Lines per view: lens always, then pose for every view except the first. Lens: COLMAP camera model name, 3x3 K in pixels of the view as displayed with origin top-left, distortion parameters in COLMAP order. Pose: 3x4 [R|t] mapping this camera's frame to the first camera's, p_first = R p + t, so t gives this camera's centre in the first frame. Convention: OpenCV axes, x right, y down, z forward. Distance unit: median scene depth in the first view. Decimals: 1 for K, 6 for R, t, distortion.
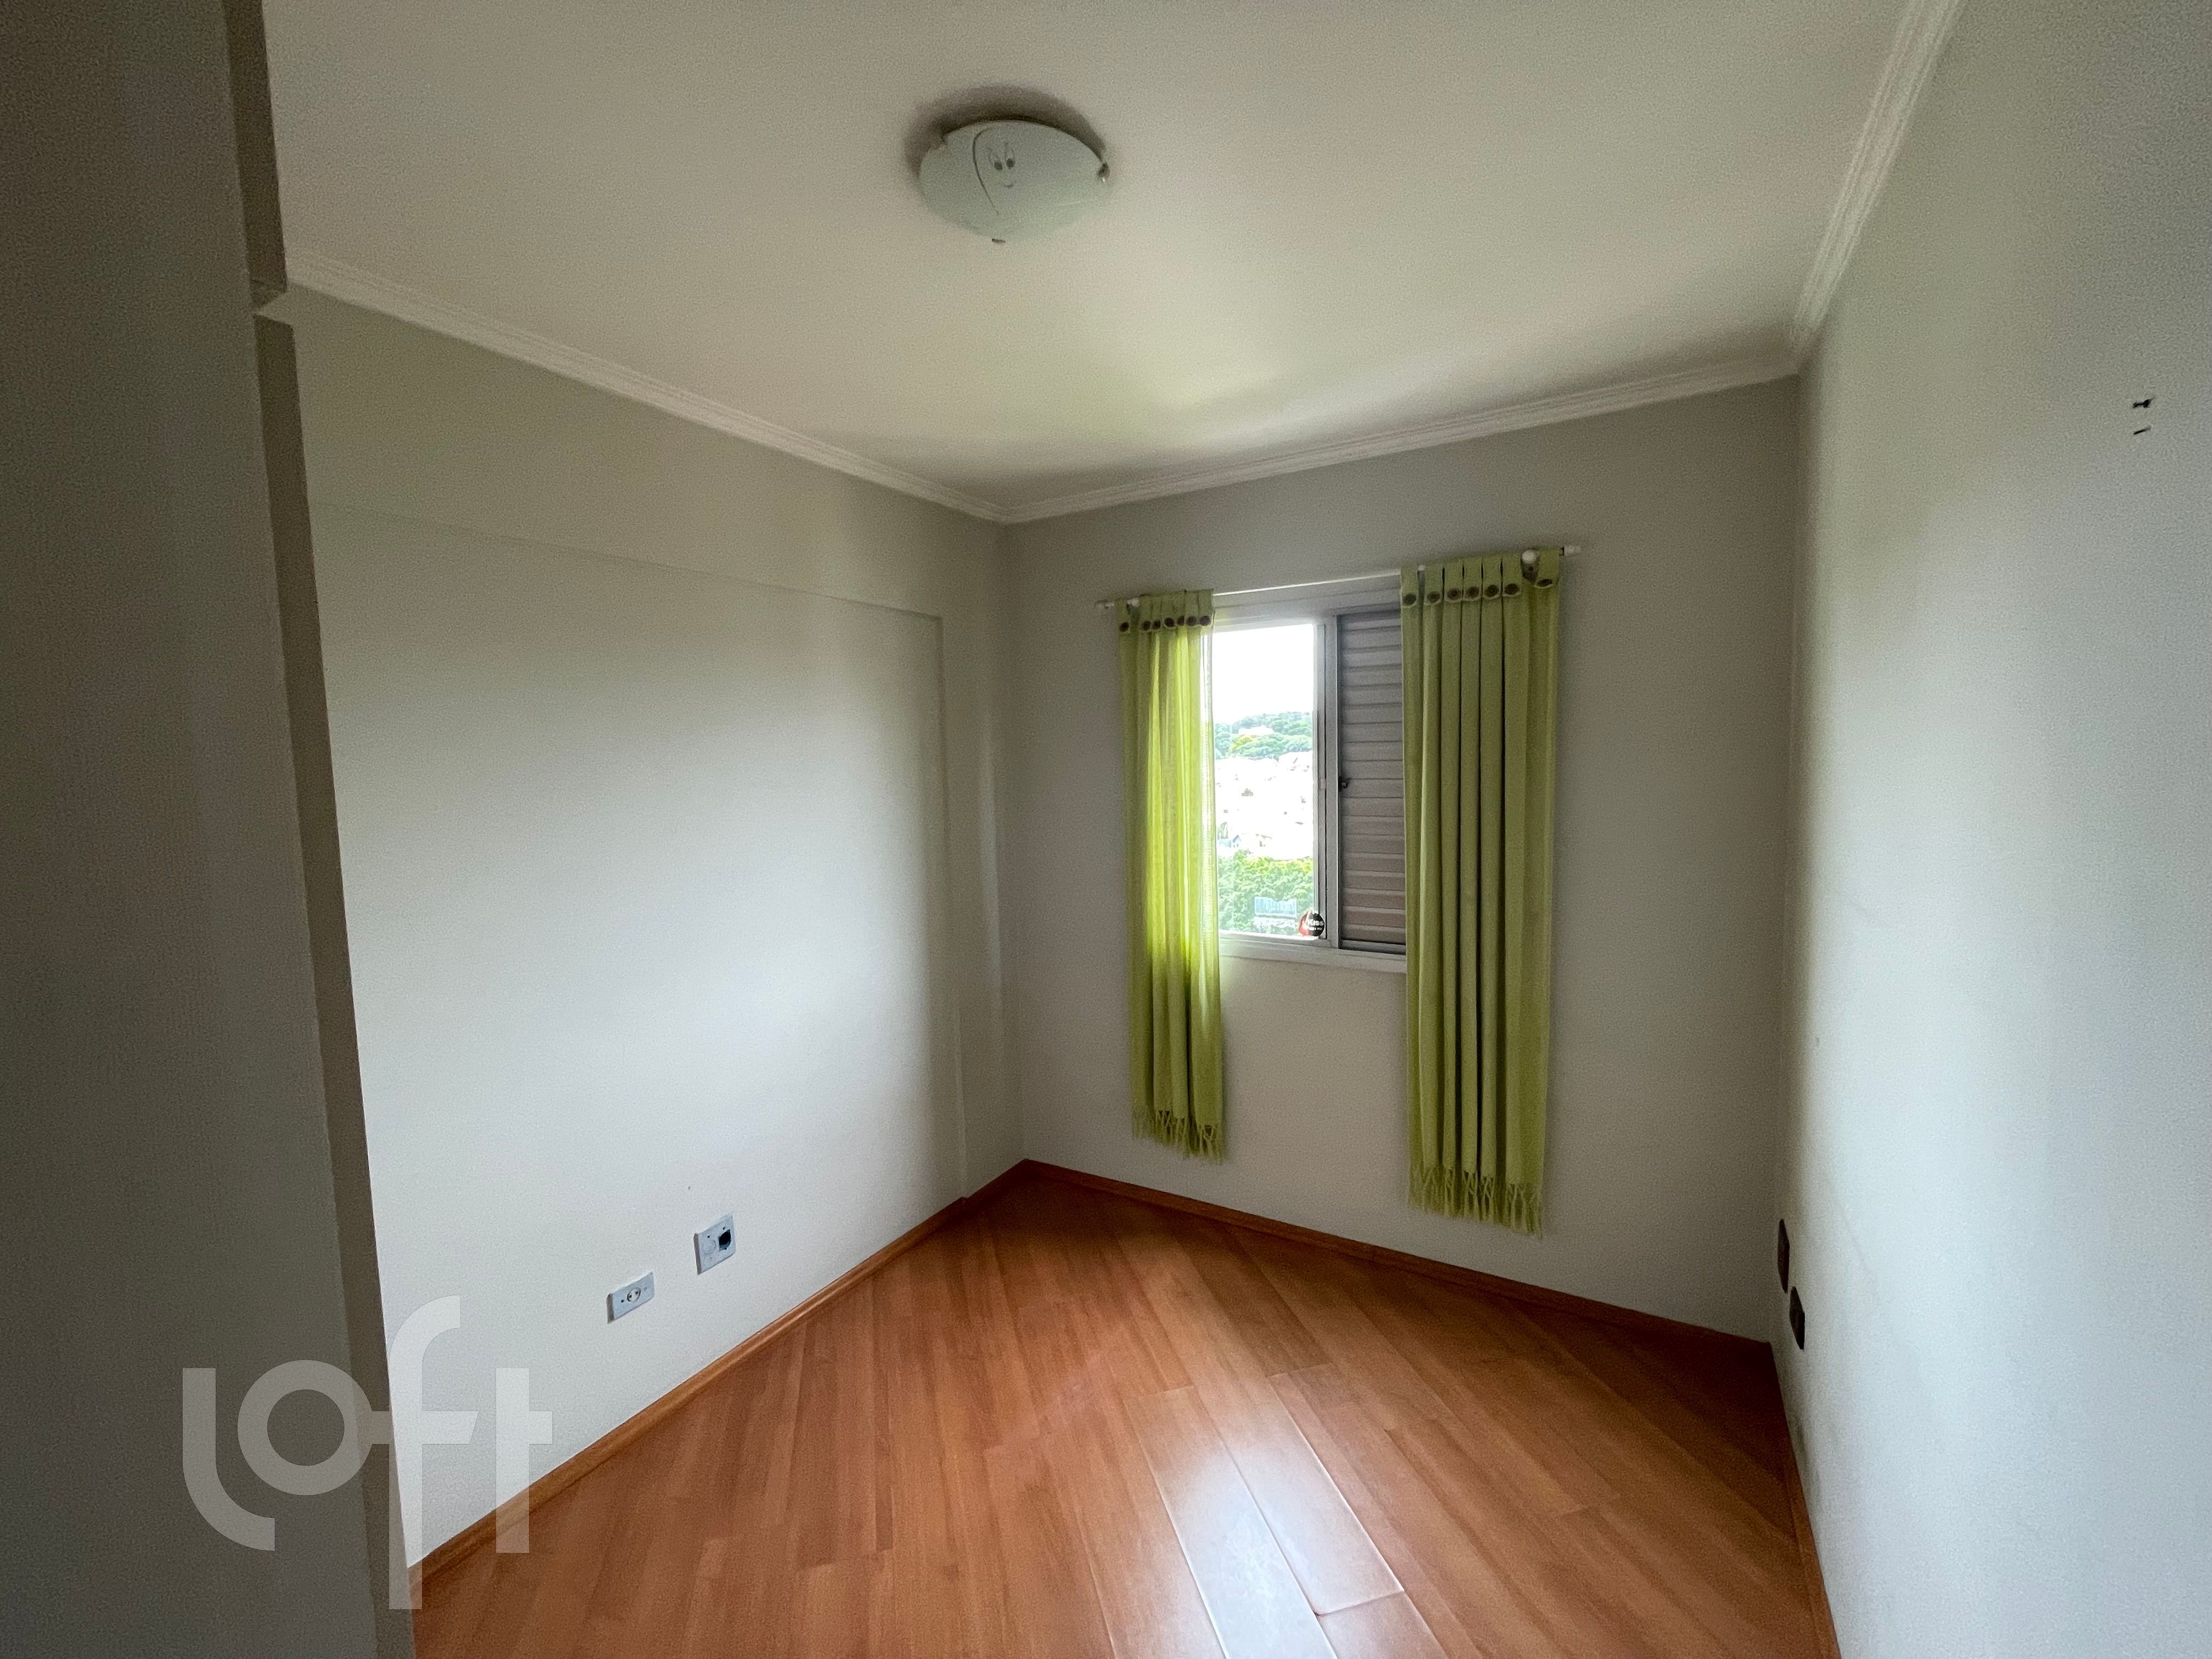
lens RADIAL K [[894.1, 0, 1106.0], [0, 894.1, 829.5], [0, 0, 1]] dist [-0.002169, -0.000043]
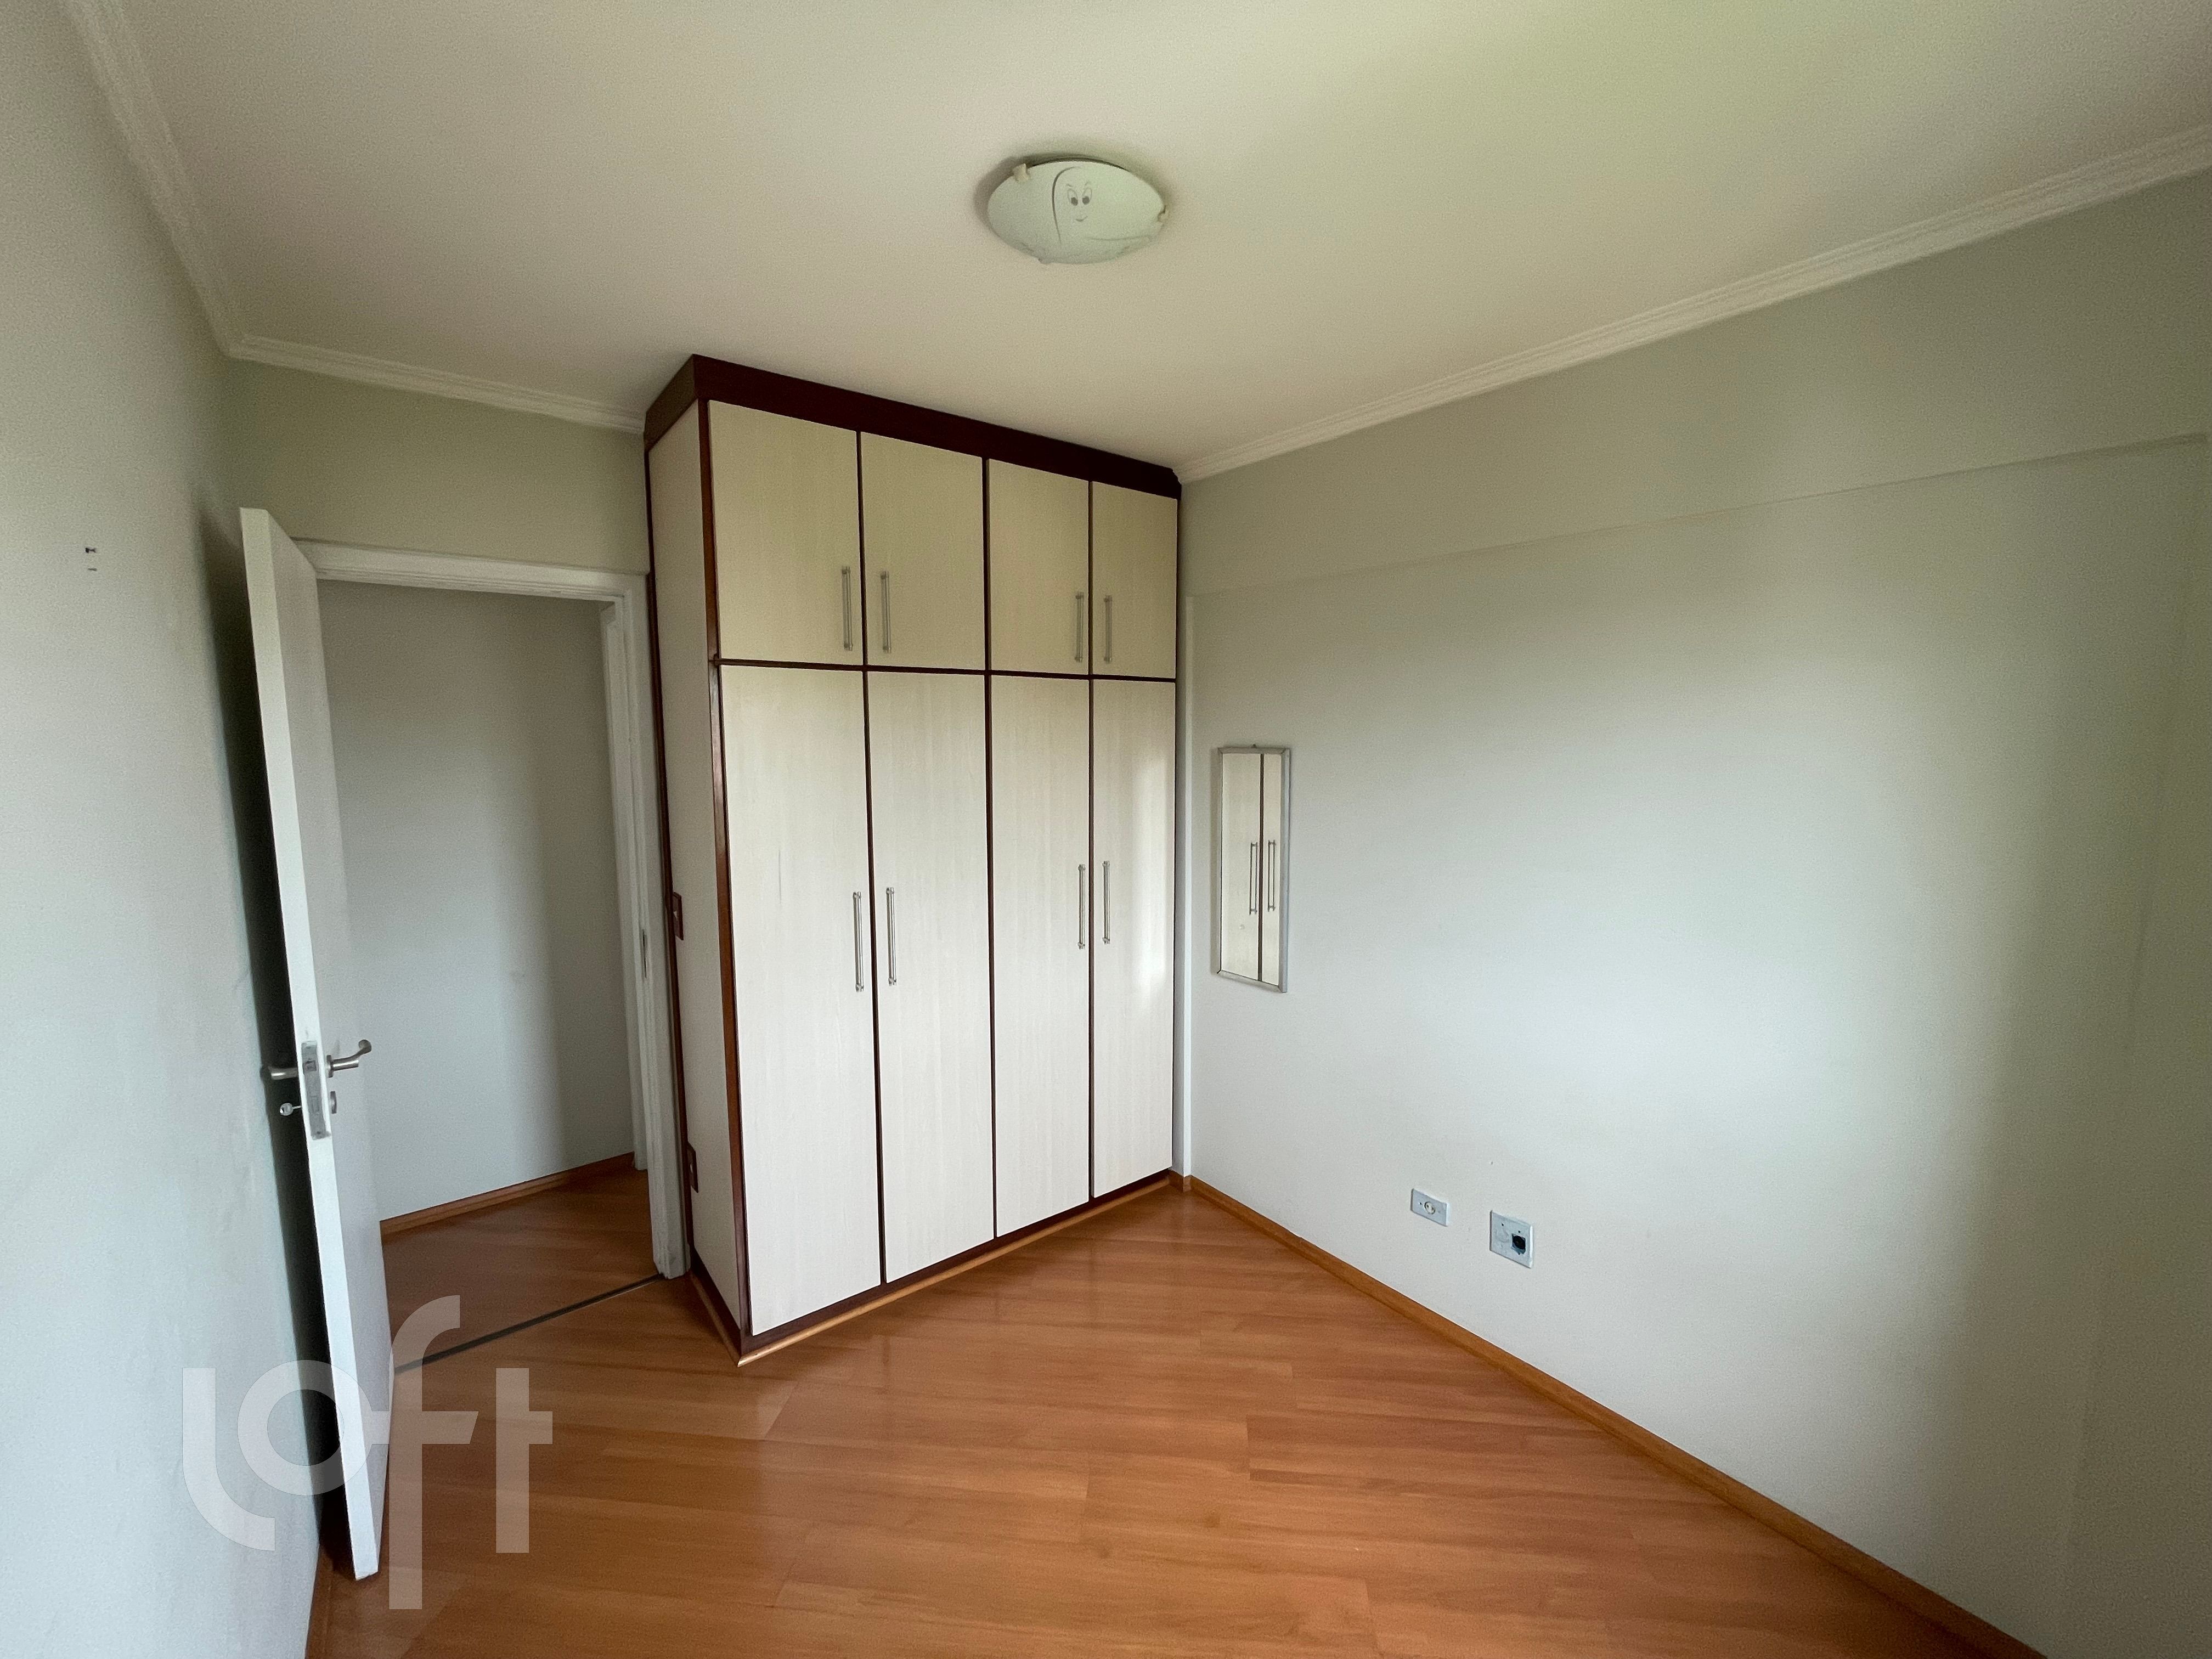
lens RADIAL K [[894.1, 0, 1106.0], [0, 894.1, 829.5], [0, 0, 1]] dist [-0.002169, -0.000043]
pose [[-0.364540, 0.137083, -0.921042, 0.629512], [-0.058422, 0.983789, 0.169544, -0.129867], [0.929353, 0.115615, -0.350622, 0.986183]]
